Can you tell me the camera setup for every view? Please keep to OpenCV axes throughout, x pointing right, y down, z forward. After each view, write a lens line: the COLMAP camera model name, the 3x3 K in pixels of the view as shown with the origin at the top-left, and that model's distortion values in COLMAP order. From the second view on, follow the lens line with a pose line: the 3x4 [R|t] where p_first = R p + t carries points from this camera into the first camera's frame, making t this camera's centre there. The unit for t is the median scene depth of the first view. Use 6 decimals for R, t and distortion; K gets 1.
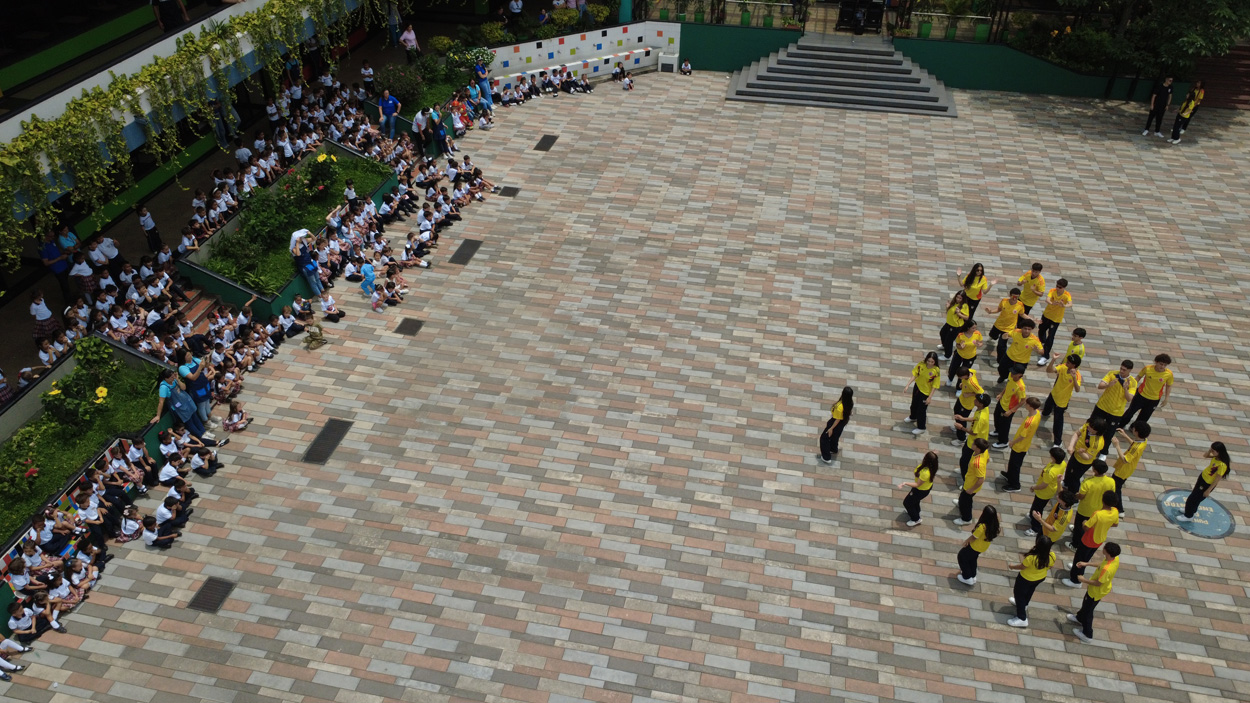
lens RADIAL K [[915.8, 0, 625.0], [0, 915.8, 351.5], [0, 0, 1]] dist [-0.000712, -0.002577]
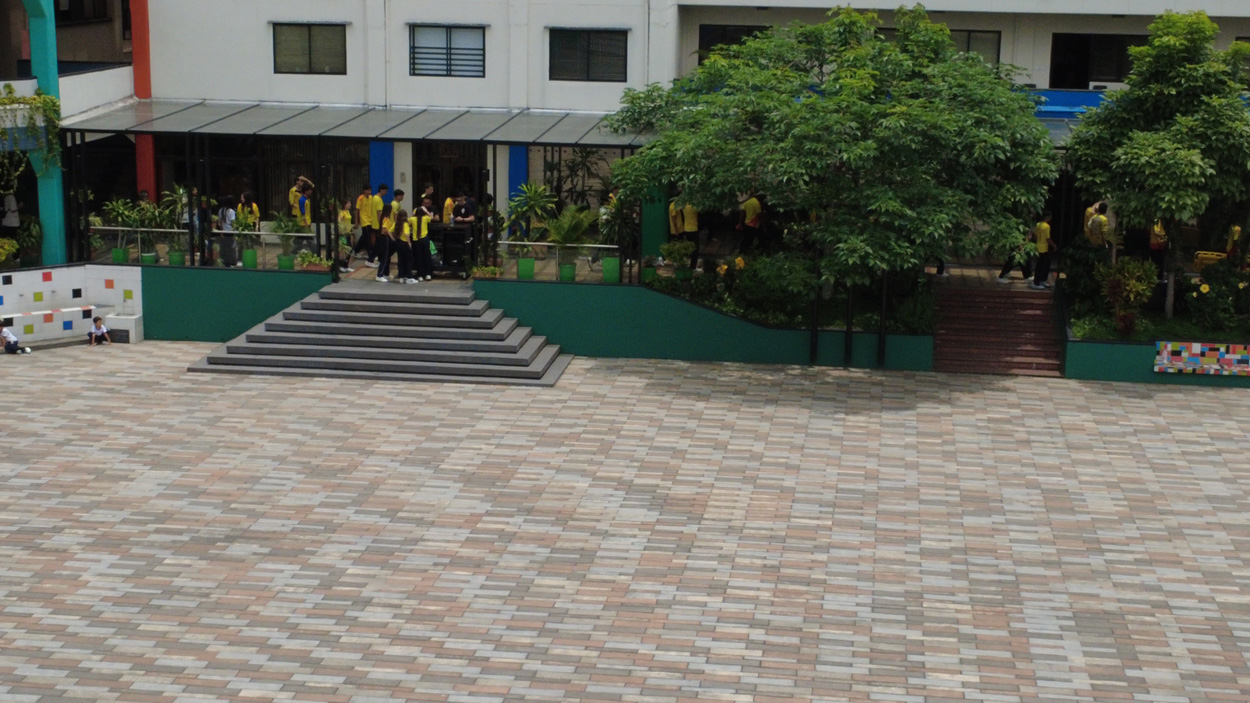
lens RADIAL K [[1834.6, 0, 622.8], [0, 1834.6, 351.9], [0, 0, 1]] dist [-0.033081, 0.183826]
pose [[0.997152, -0.007304, 0.075068, 0.413341], [0.036509, 0.917667, -0.395670, 0.272833], [-0.065997, 0.397283, 0.915320, -0.174353]]
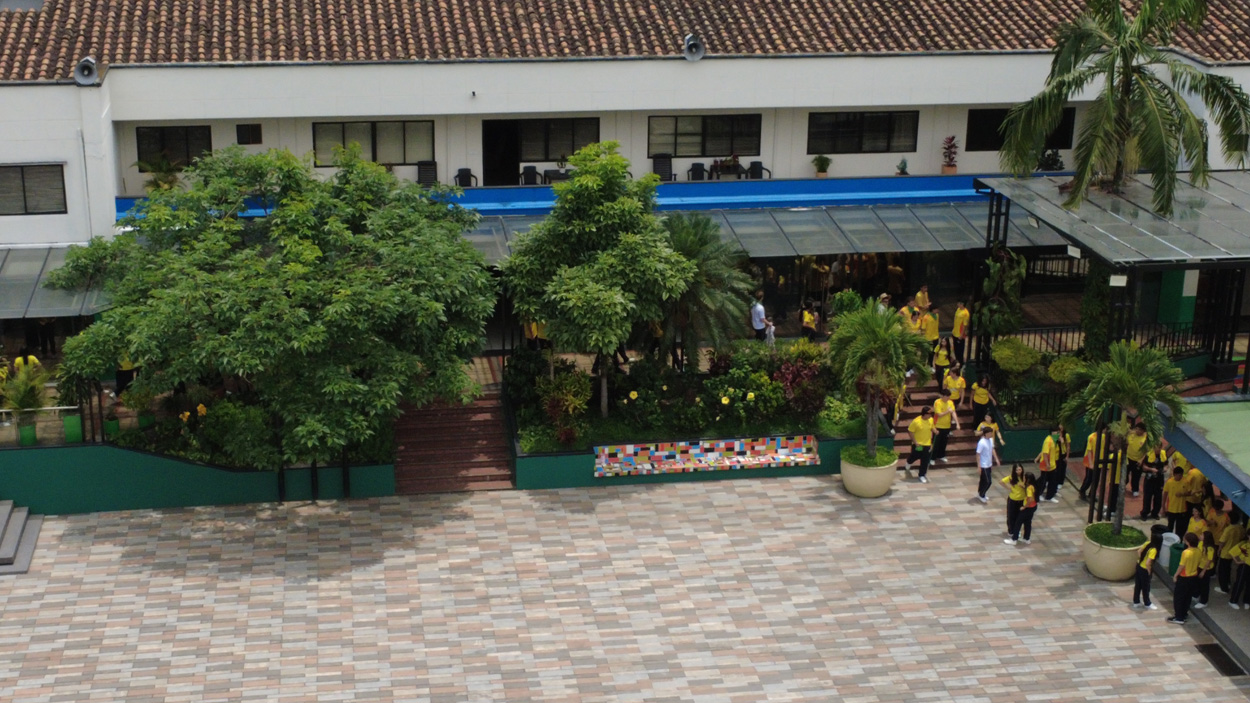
lens RADIAL K [[1834.6, 0, 622.8], [0, 1834.6, 351.9], [0, 0, 1]] dist [-0.033081, 0.183826]
pose [[0.931106, -0.116338, 0.345698, 0.425318], [0.208294, 0.947624, -0.242119, -0.015712], [-0.299424, 0.297445, 0.906571, -0.383347]]
